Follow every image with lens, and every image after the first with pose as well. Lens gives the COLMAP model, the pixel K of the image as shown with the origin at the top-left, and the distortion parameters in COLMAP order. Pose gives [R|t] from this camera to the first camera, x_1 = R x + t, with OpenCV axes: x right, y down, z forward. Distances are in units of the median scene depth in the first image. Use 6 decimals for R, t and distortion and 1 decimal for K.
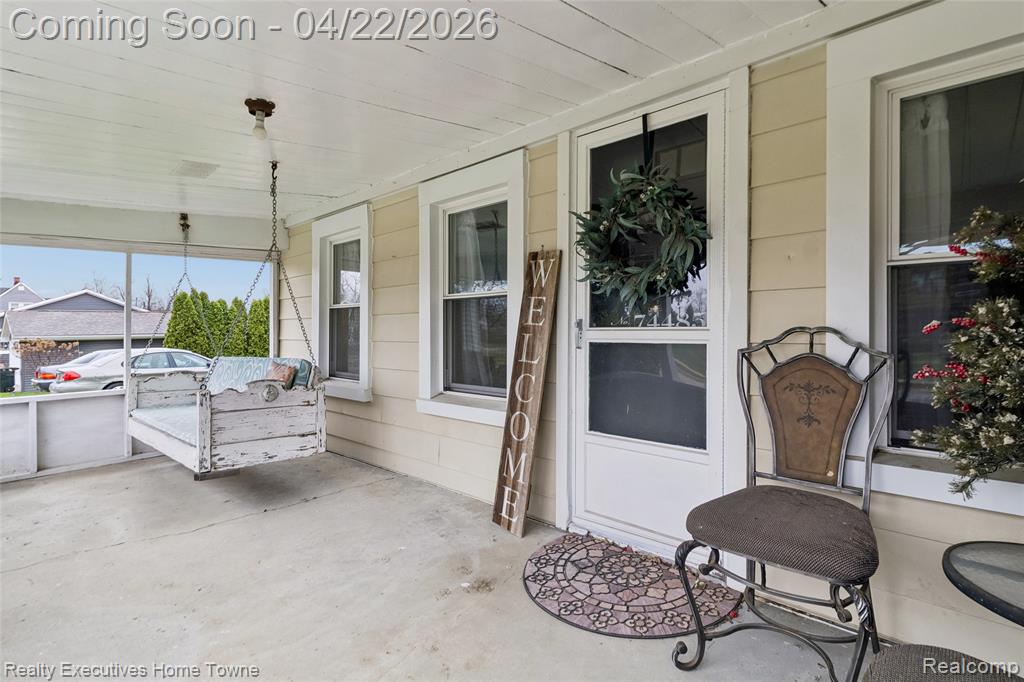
lens RADIAL K [[504.3, 0, 517.8], [0, 504.3, 326.1], [0, 0, 1]] dist [0.001510, 0.000458]
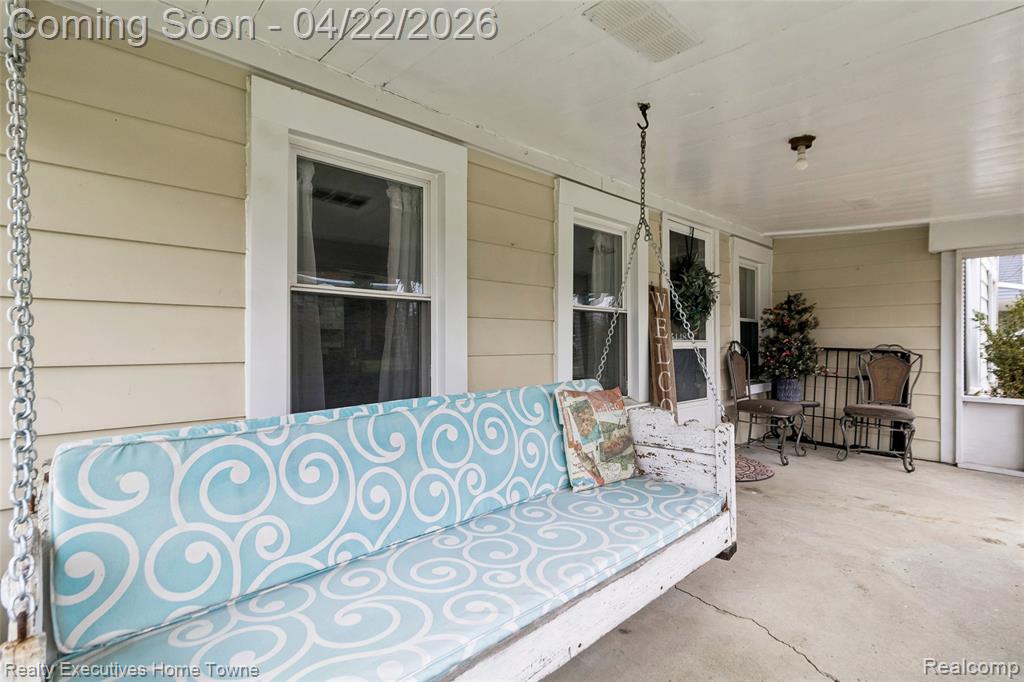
lens RADIAL K [[497.9, 0, 514.9], [0, 497.9, 345.9], [0, 0, 1]] dist [0.000627, 0.000006]
pose [[0.051906, 0.004313, 0.998643, -1.387565], [-0.006378, 0.999972, -0.003988, 0.029121], [-0.998632, -0.006162, 0.051932, 1.323141]]
